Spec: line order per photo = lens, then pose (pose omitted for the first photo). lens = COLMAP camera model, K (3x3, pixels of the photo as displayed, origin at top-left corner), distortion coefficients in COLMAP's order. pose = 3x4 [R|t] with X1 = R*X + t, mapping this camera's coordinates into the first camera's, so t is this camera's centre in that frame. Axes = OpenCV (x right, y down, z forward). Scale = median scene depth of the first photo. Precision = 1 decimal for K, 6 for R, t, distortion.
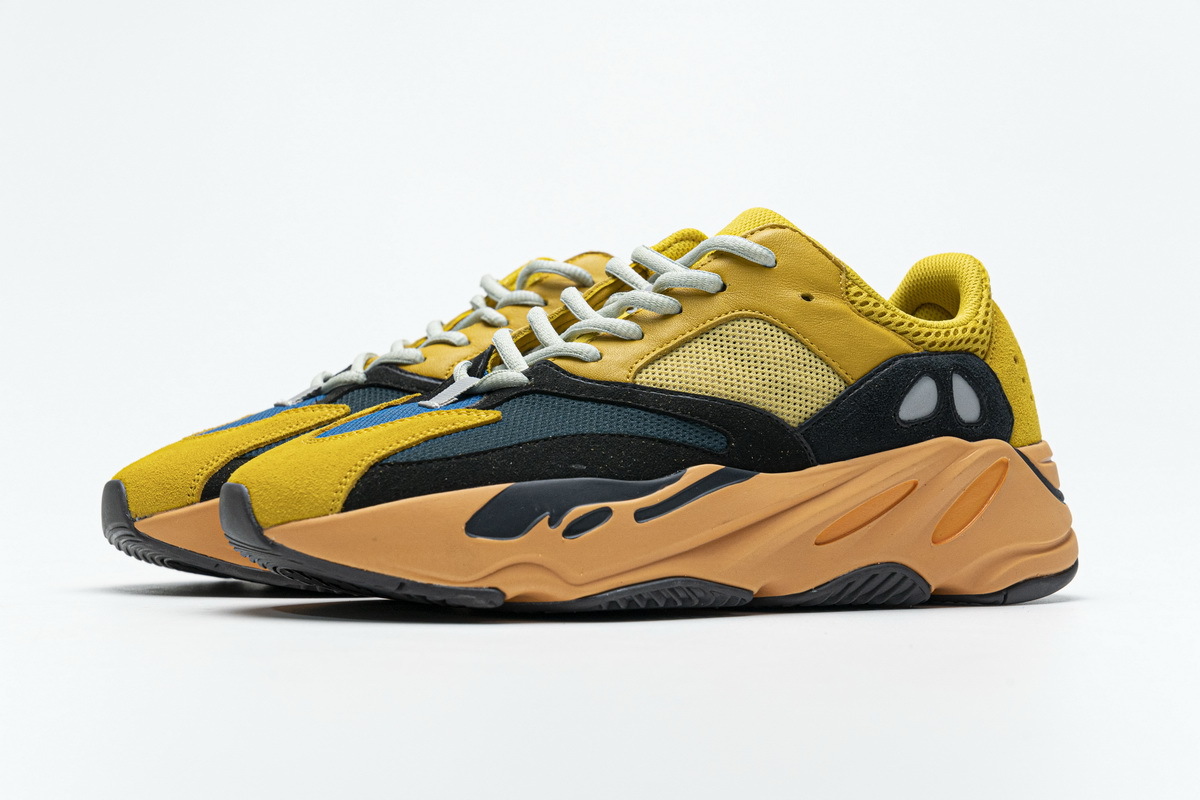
lens RADIAL K [[2206.1, 0, 600.0], [0, 2206.1, 400.0], [0, 0, 1]] dist [0.000900, 0.161407]
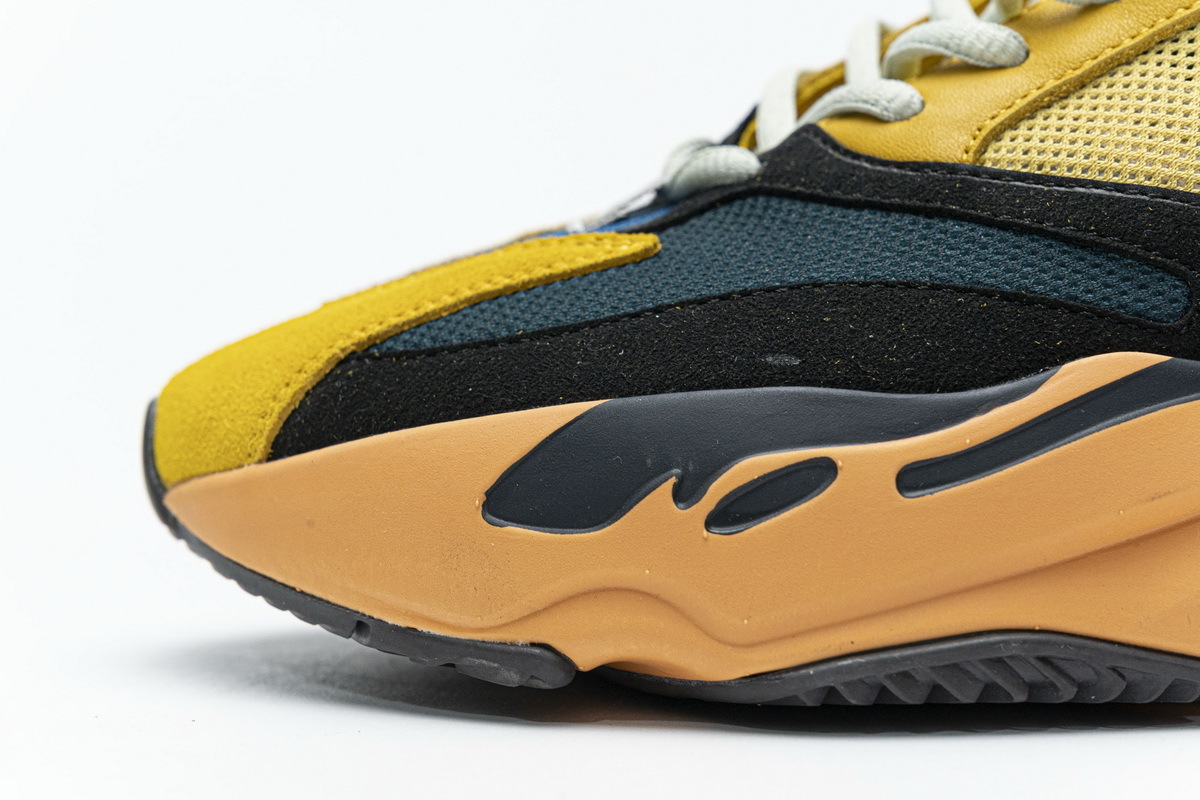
lens RADIAL K [[2206.1, 0, 600.0], [0, 2206.1, 400.0], [0, 0, 1]] dist [0.000900, 0.161407]
pose [[0.892575, 0.004716, -0.450874, 0.143734], [0.019982, 0.998549, 0.050002, 0.015362], [0.450456, -0.053640, 0.891186, 0.581373]]
